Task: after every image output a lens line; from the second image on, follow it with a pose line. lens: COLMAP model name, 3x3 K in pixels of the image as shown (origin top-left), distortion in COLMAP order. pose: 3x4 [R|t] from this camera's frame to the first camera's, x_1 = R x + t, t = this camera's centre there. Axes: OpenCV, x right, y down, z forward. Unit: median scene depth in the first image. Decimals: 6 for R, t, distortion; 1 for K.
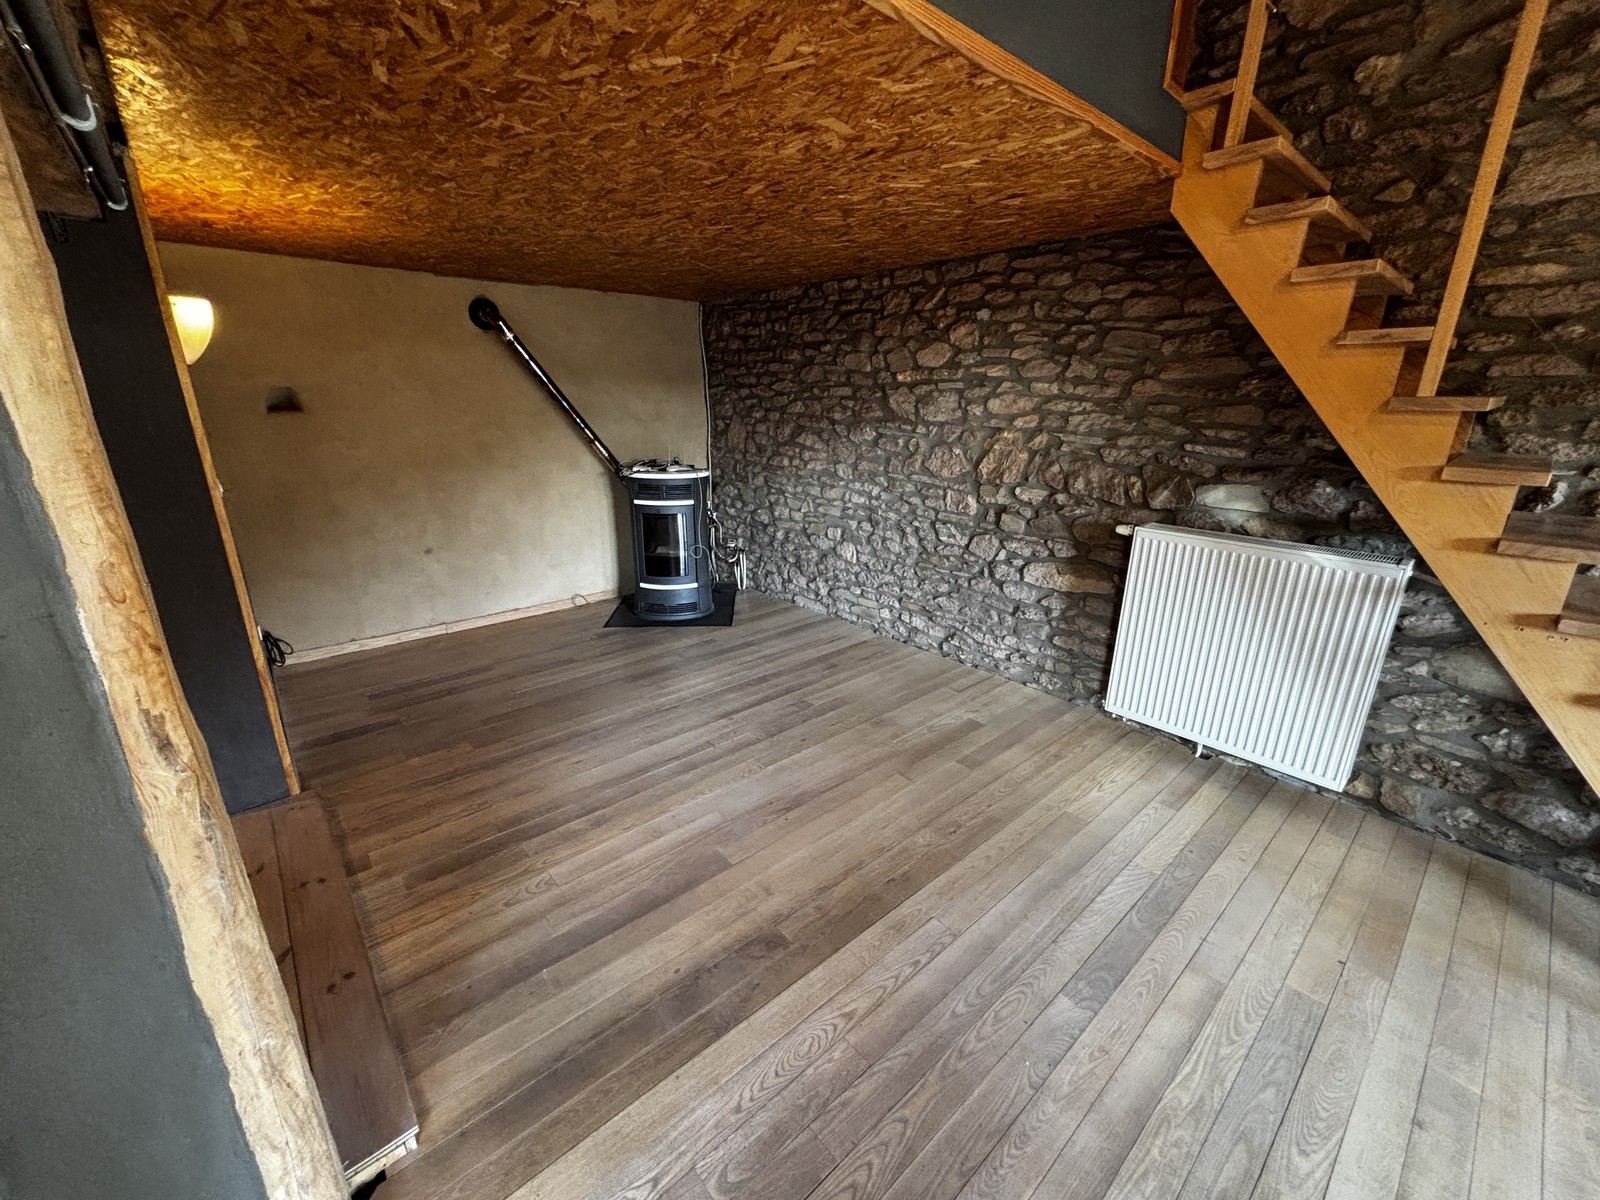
lens RADIAL K [[640.7, 0, 790.5], [0, 640.7, 599.4], [0, 0, 1]] dist [-0.008102, 0.001449]
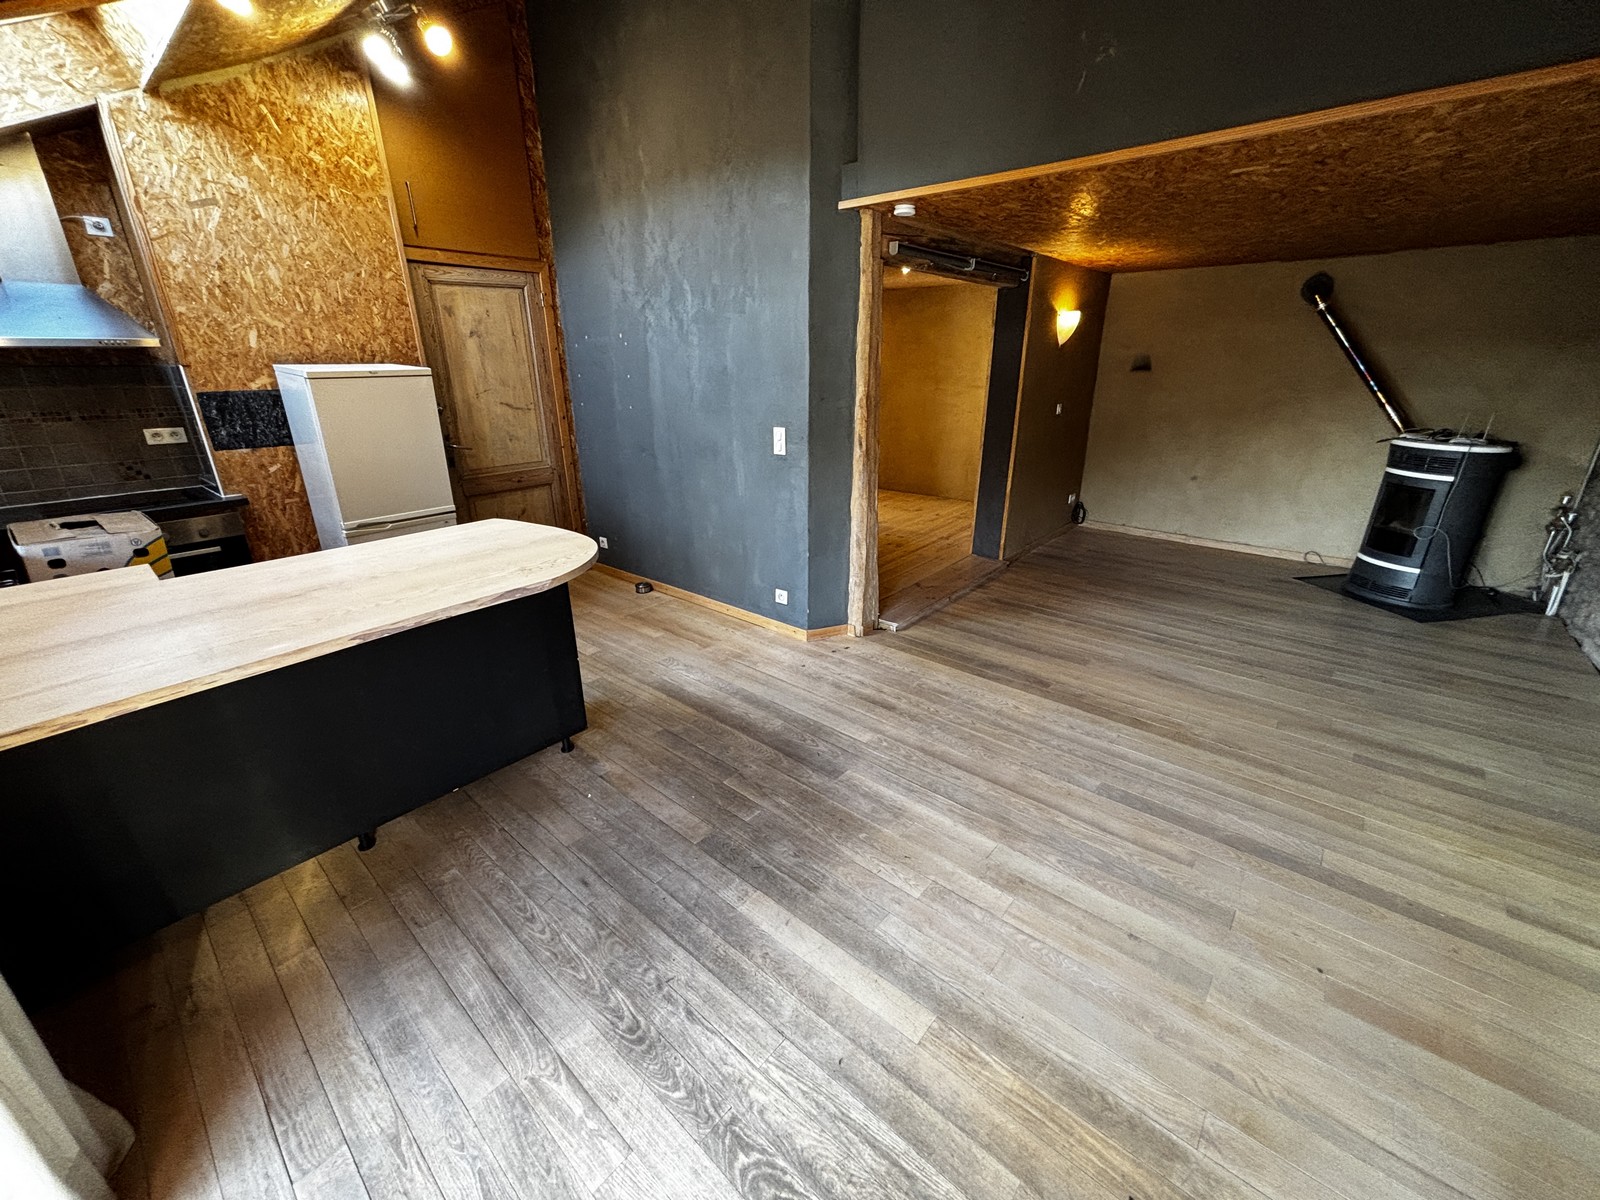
lens RADIAL K [[640.7, 0, 794.2], [0, 640.7, 597.5], [0, 0, 1]] dist [-0.008102, 0.001449]
pose [[0.136207, 0.338099, -0.931202, 0.750535], [-0.290787, 0.912203, 0.288668, 0.011618], [0.947043, 0.231463, 0.222563, -0.037283]]
